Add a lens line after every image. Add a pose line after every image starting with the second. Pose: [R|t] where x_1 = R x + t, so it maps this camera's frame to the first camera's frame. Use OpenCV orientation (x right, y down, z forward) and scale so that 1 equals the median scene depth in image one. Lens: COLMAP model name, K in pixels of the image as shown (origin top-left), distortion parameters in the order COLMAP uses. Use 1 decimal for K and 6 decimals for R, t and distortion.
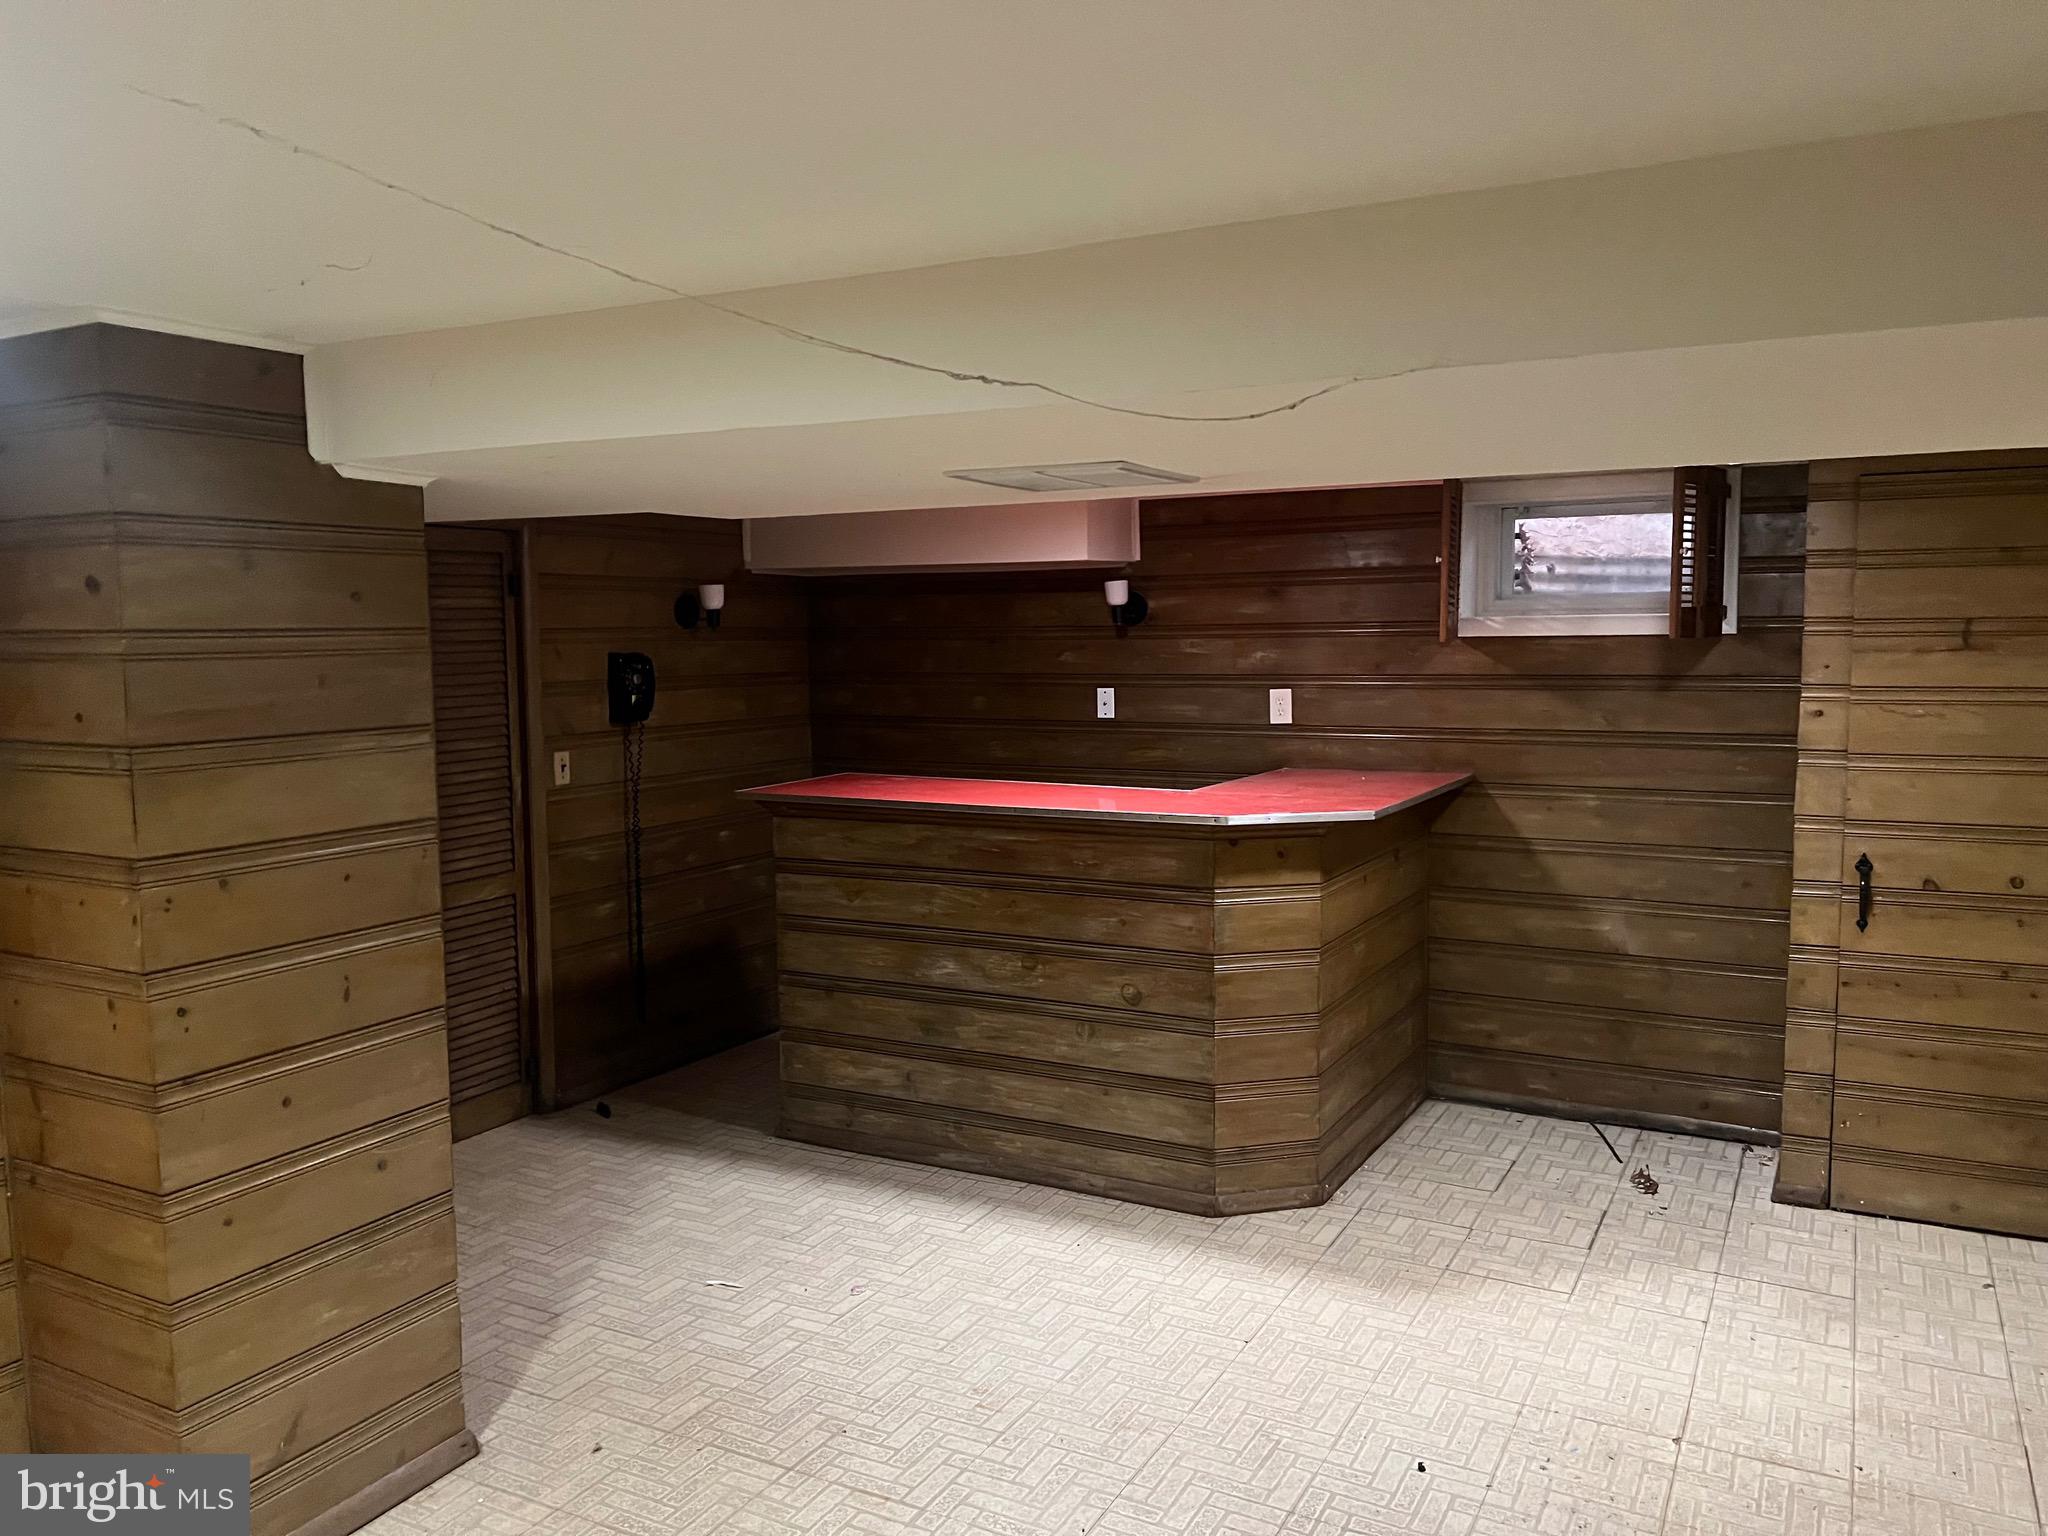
lens RADIAL K [[1516.2, 0, 1030.8], [0, 1516.2, 757.4], [0, 0, 1]] dist [0.059988, -0.061363]
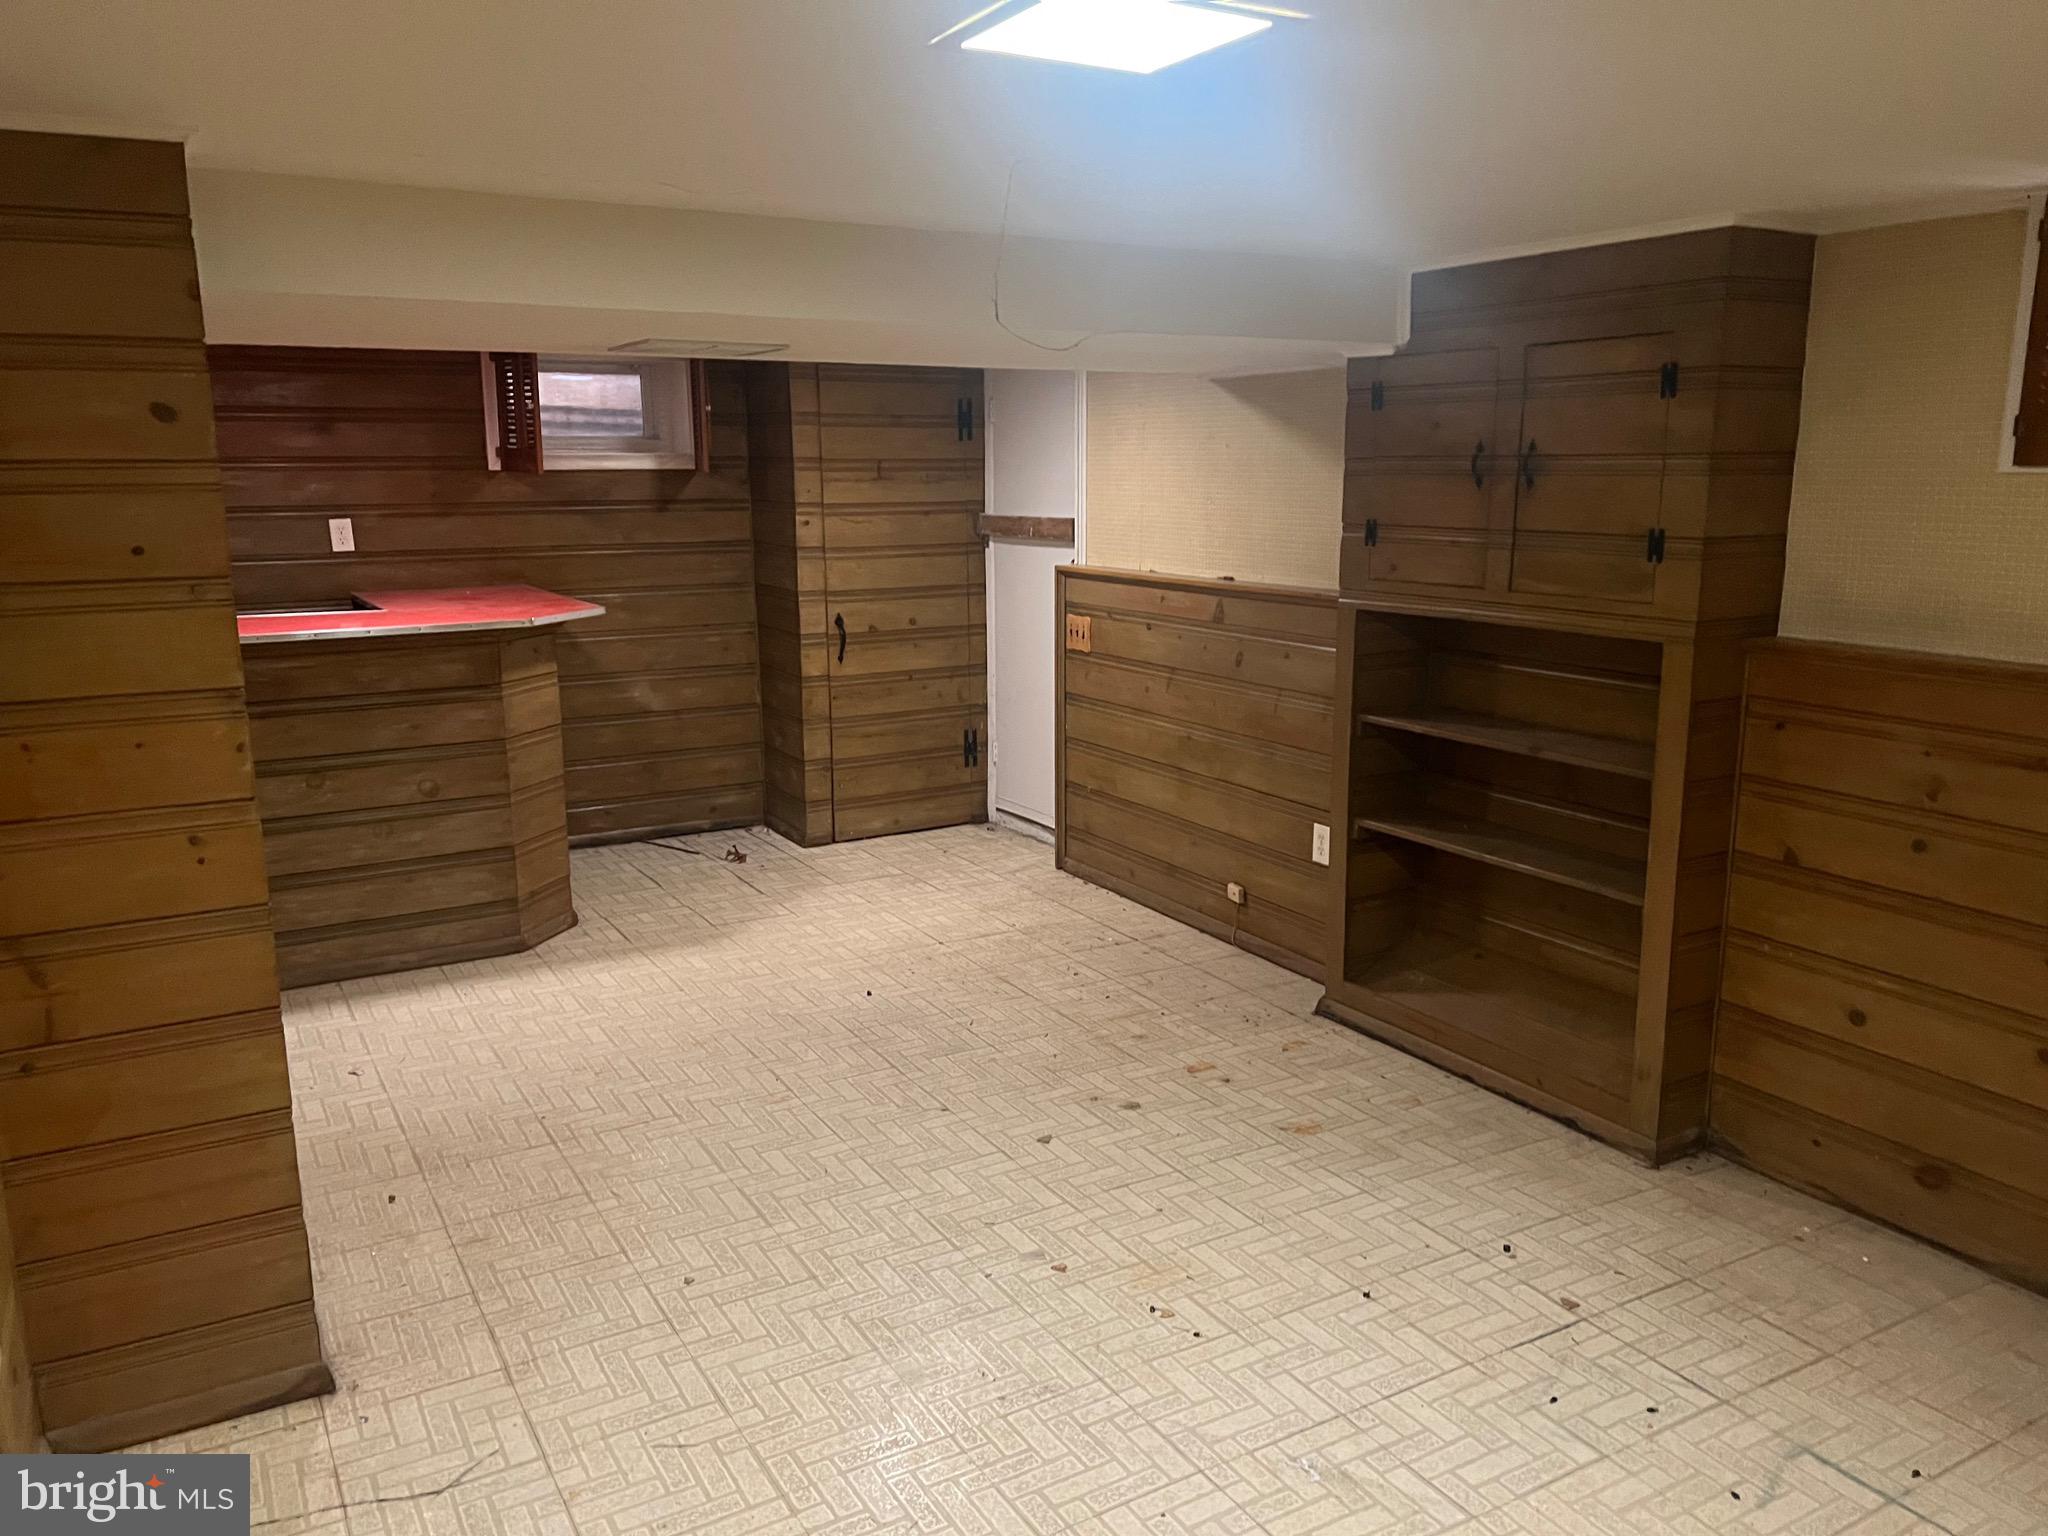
lens RADIAL K [[1516.2, 0, 1030.8], [0, 1516.2, 757.4], [0, 0, 1]] dist [0.059988, -0.061363]
pose [[0.532384, -0.157170, 0.831784, -0.656670], [0.069971, 0.987420, 0.141794, 0.002578], [-0.843606, -0.017288, 0.536684, 0.003391]]
